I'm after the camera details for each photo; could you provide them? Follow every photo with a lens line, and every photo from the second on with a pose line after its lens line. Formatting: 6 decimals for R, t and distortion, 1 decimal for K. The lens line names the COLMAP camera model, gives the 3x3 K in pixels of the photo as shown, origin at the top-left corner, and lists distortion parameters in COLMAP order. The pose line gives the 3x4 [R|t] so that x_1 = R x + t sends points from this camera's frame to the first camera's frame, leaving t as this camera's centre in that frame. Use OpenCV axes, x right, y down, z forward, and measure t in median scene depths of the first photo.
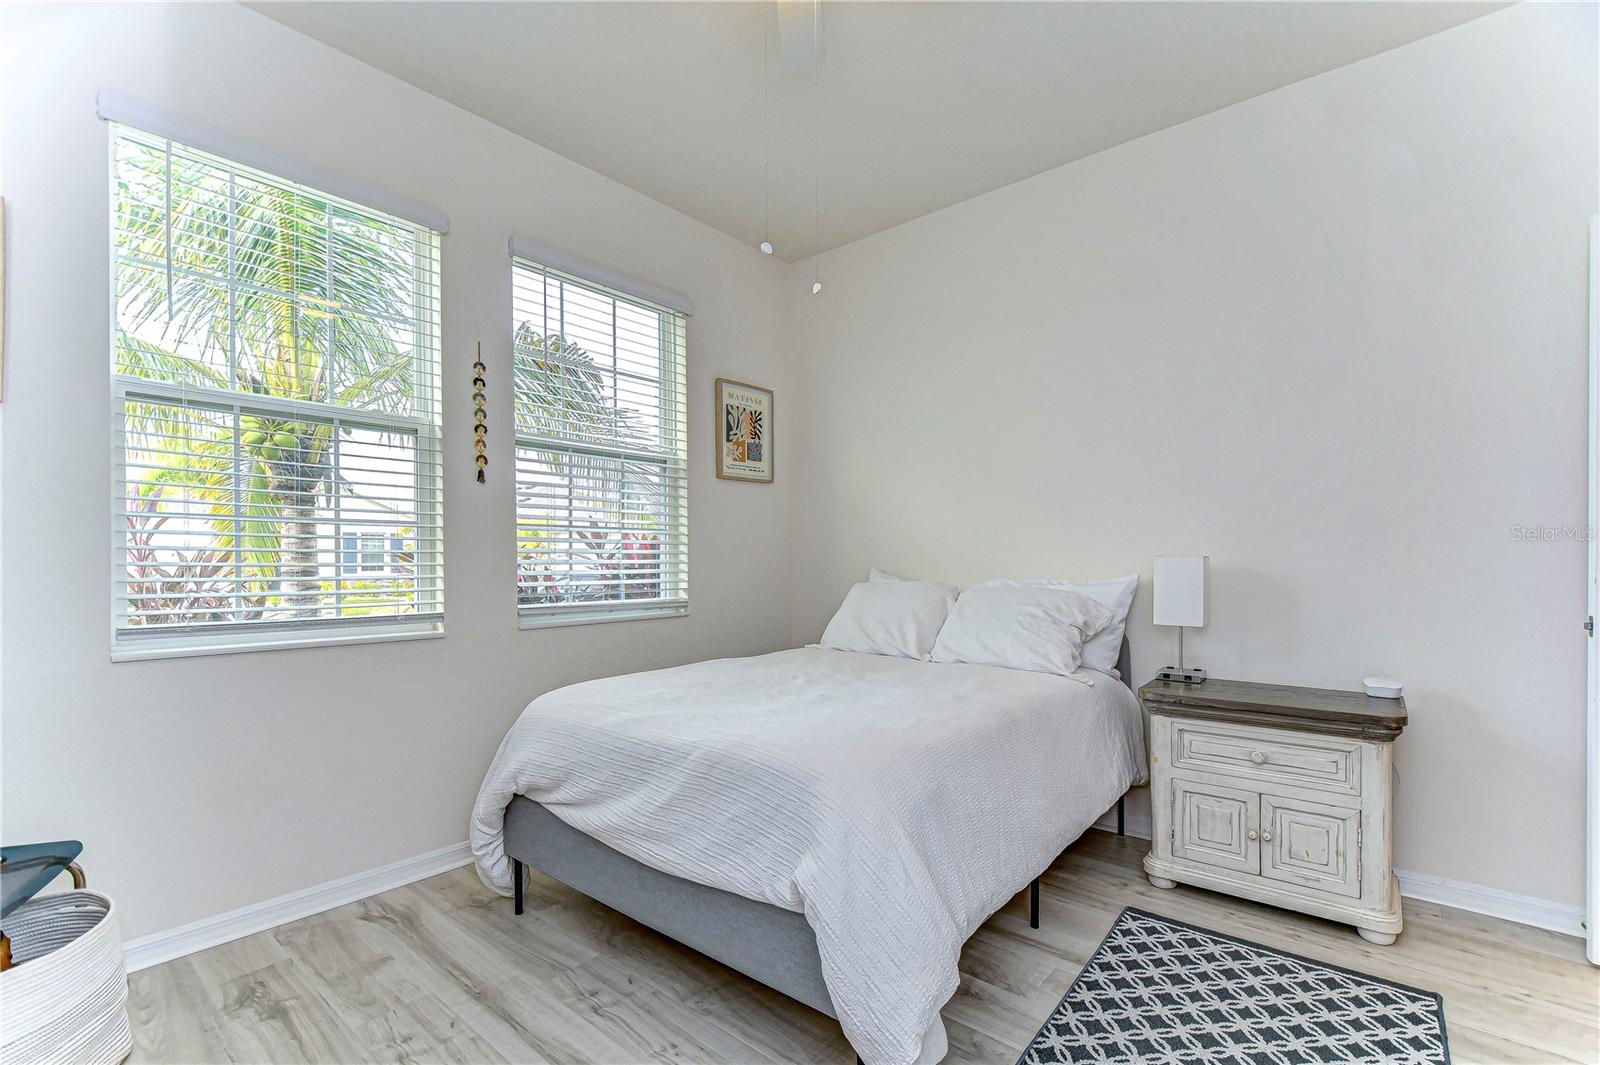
lens RADIAL K [[701.7, 0, 805.3], [0, 701.7, 565.3], [0, 0, 1]] dist [0.001644, -0.005716]
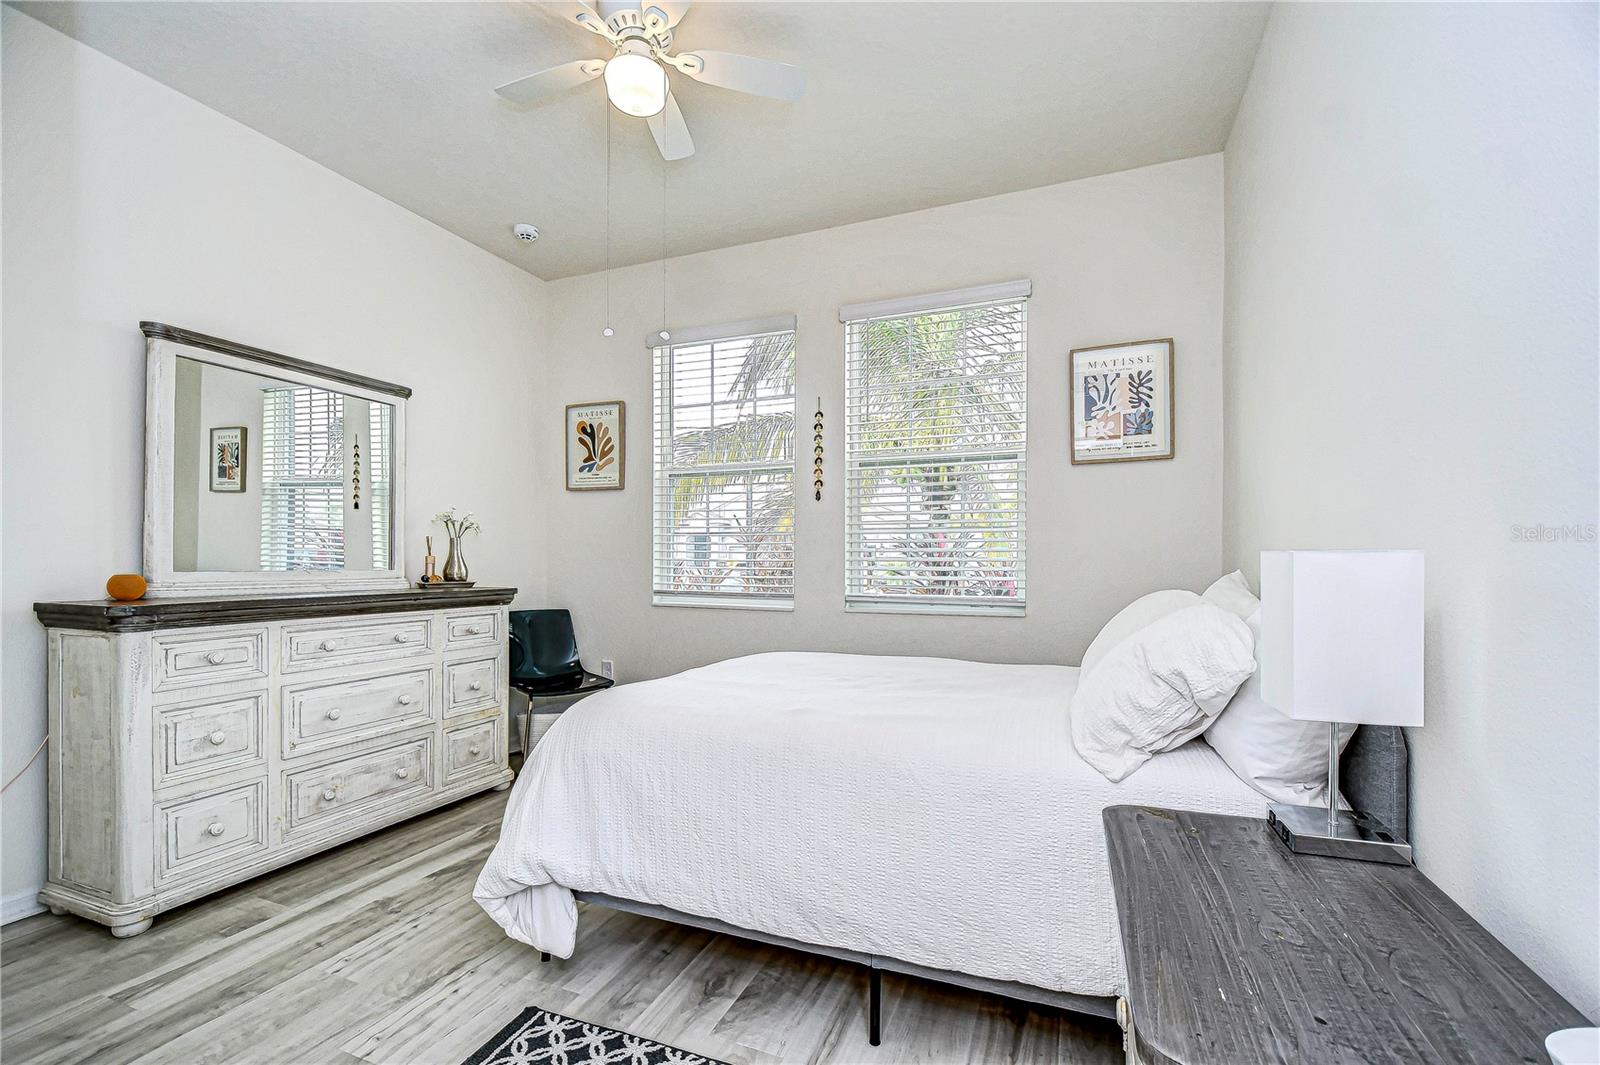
lens RADIAL K [[701.7, 0, 805.3], [0, 701.7, 565.3], [0, 0, 1]] dist [0.001644, -0.005716]
pose [[0.308515, 0.014248, -0.951113, 0.594865], [-0.007621, 0.999893, 0.012506, -0.006782], [0.951189, 0.003390, 0.308591, 0.403784]]
